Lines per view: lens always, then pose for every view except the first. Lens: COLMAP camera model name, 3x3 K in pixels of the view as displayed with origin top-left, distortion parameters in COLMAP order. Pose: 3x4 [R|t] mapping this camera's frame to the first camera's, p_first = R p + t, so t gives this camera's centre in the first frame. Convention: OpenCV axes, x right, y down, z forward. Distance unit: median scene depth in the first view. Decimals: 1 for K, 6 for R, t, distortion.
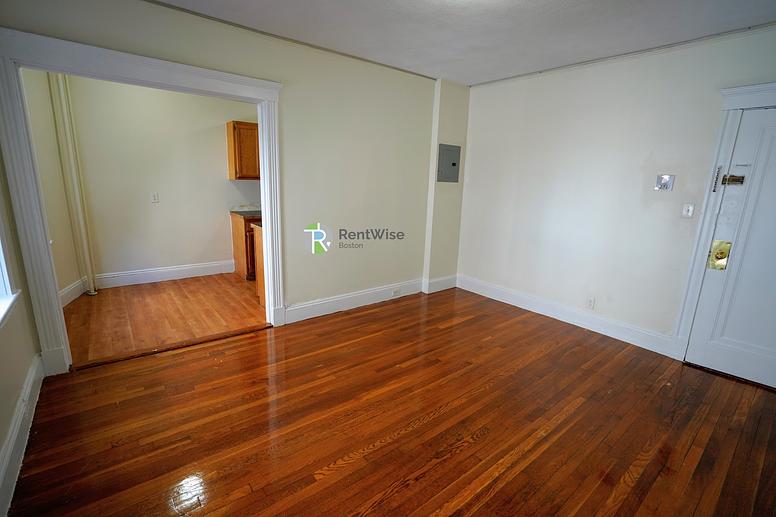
lens RADIAL K [[356.8, 0, 386.8], [0, 356.8, 261.7], [0, 0, 1]] dist [-0.046132, 0.014164]
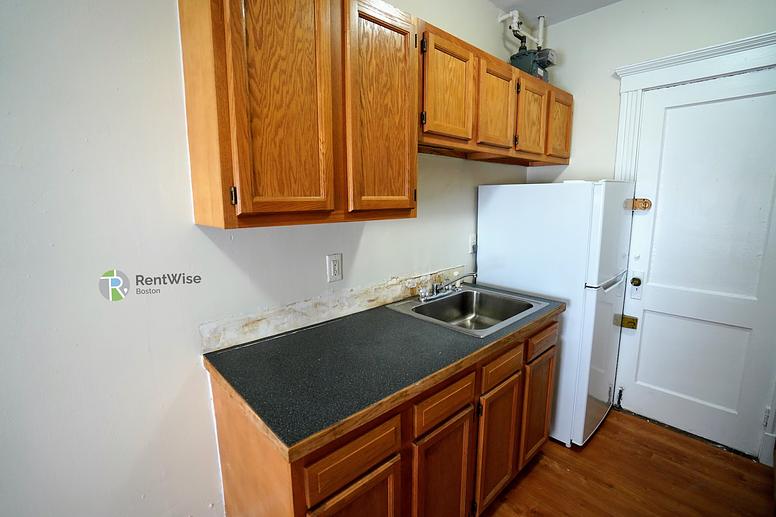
lens RADIAL K [[358.0, 0, 388.0], [0, 358.0, 258.5], [0, 0, 1]] dist [-0.060872, 0.021846]
pose [[0.996839, -0.049211, 0.062366, -0.461708], [0.052945, 0.996811, -0.059705, -0.261179], [-0.059229, 0.062818, 0.996266, 1.047666]]
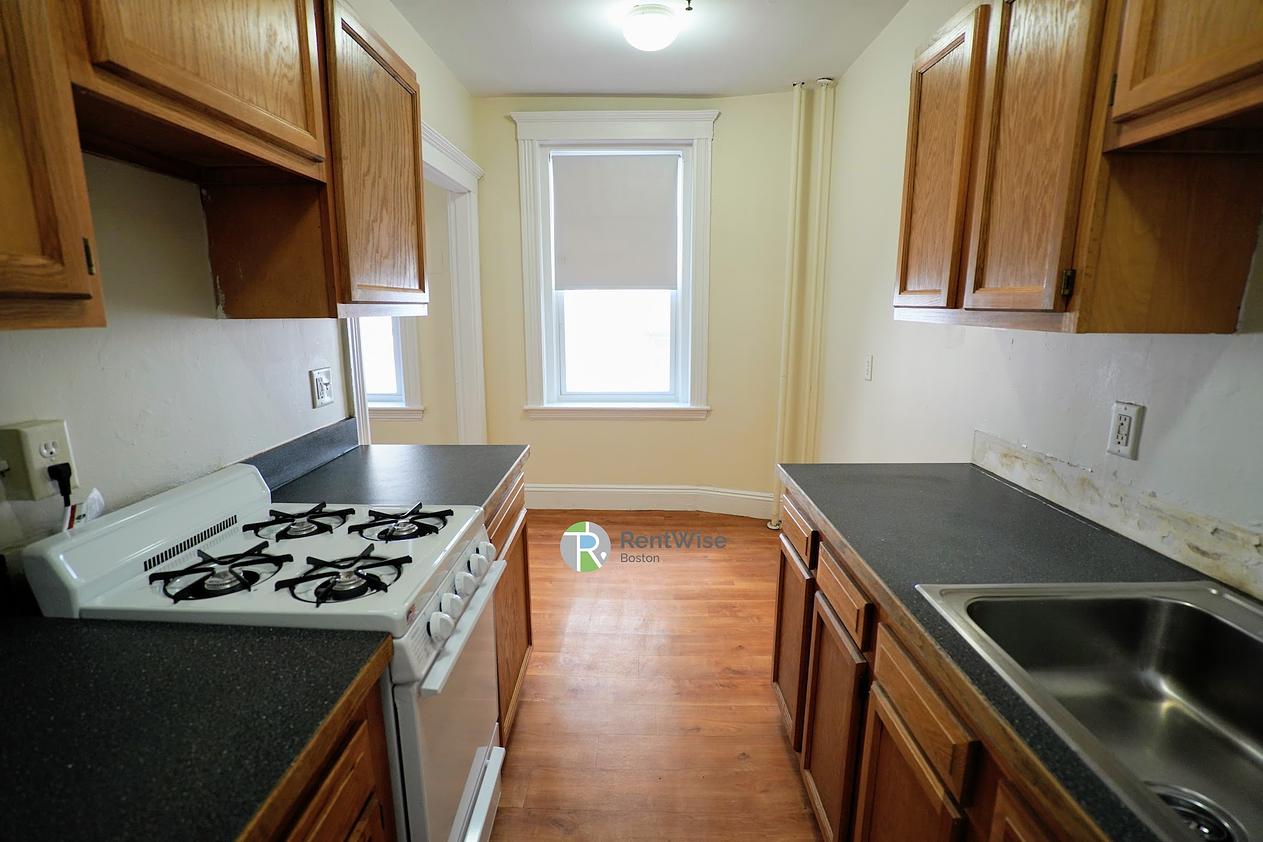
lens RADIAL K [[582.6, 0, 631.5], [0, 582.6, 421.0], [0, 0, 1]] dist [-0.060872, 0.021846]
pose [[-0.634372, 0.121302, -0.763452, -0.044374], [-0.196832, 0.929714, 0.311271, -0.332313], [0.747549, 0.347733, -0.565908, 1.450958]]
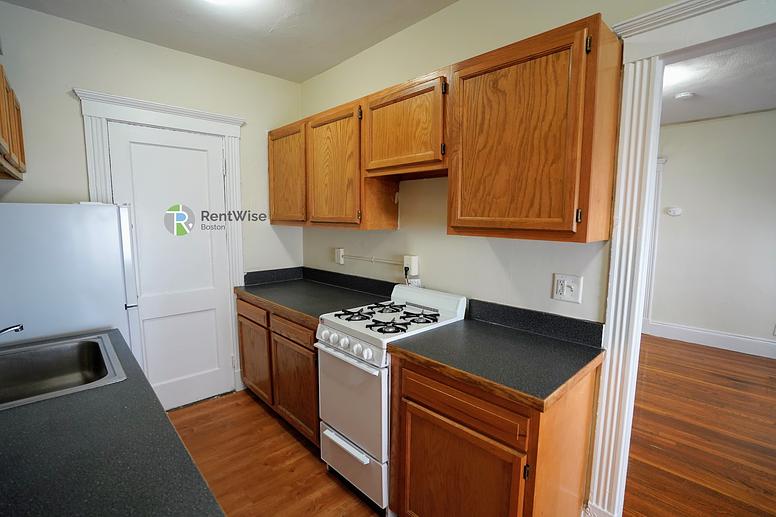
lens RADIAL K [[356.8, 0, 386.8], [0, 356.8, 261.7], [0, 0, 1]] dist [-0.046132, 0.014164]
pose [[-0.075222, -0.151442, 0.985600, -0.665756], [0.222228, 0.960996, 0.164622, -0.299855], [-0.972089, 0.231411, -0.038634, 1.173603]]
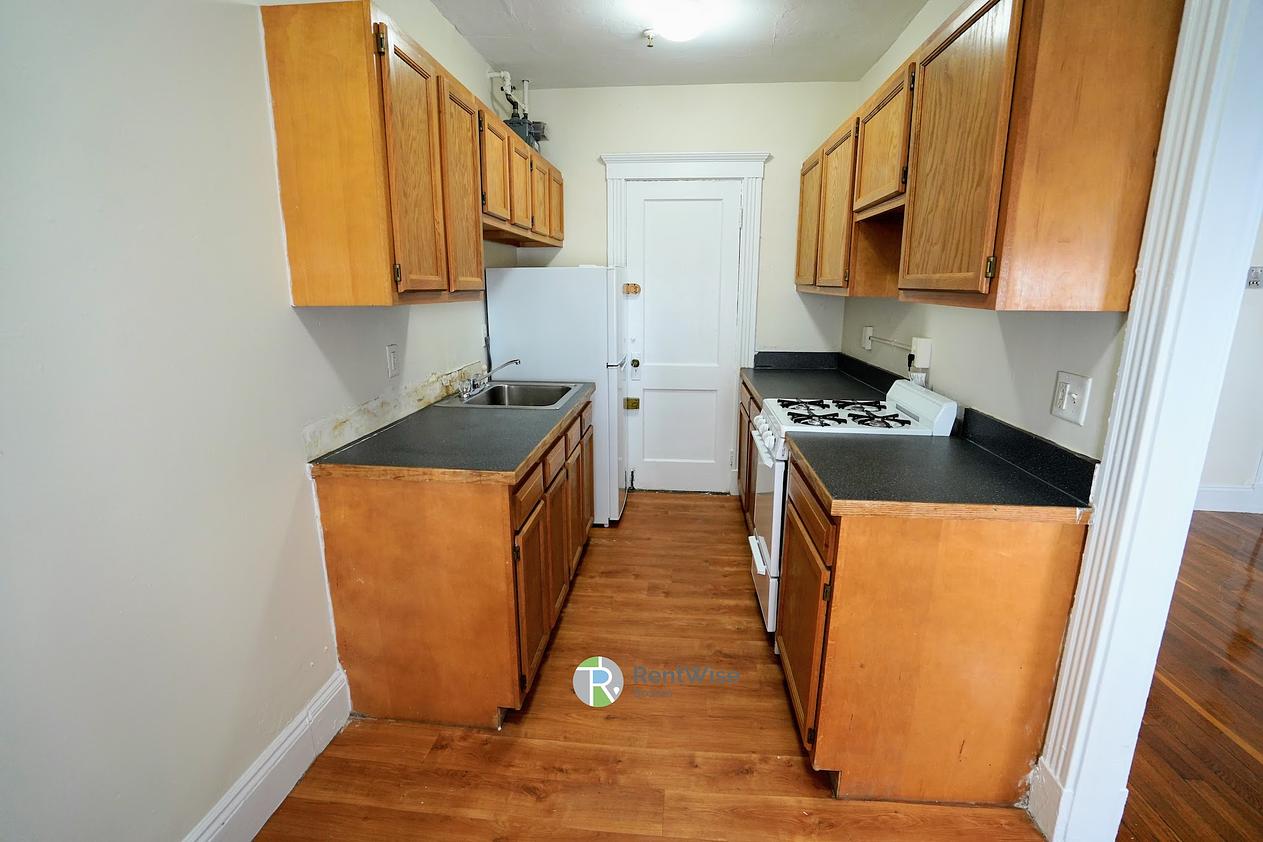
lens RADIAL K [[582.6, 0, 631.5], [0, 582.6, 421.0], [0, 0, 1]] dist [-0.060872, 0.021846]
pose [[0.693582, -0.190344, 0.694776, -0.758573], [0.183077, 0.979369, 0.085551, -0.223234], [-0.696726, 0.067861, 0.714120, 0.881054]]
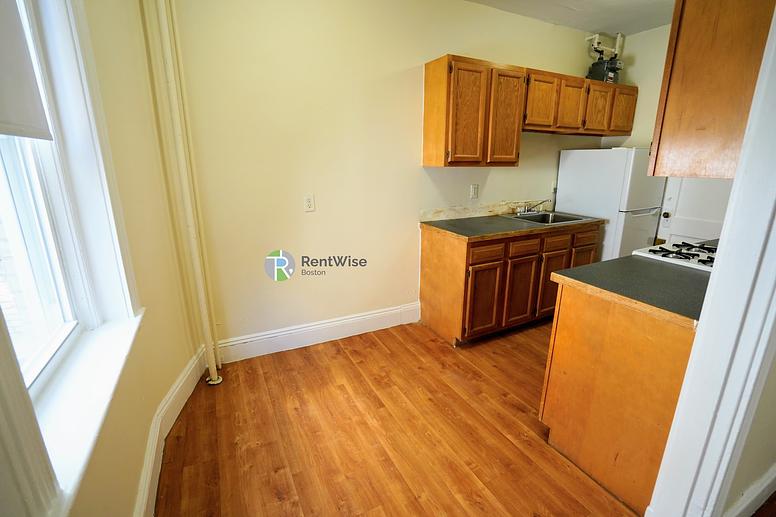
lens RADIAL K [[358.0, 0, 388.0], [0, 358.0, 258.5], [0, 0, 1]] dist [-0.060872, 0.021846]
pose [[0.977869, 0.023159, -0.207933, -0.520978], [-0.014921, 0.999044, 0.041100, -0.147726], [0.208685, -0.037088, 0.977279, 0.579920]]
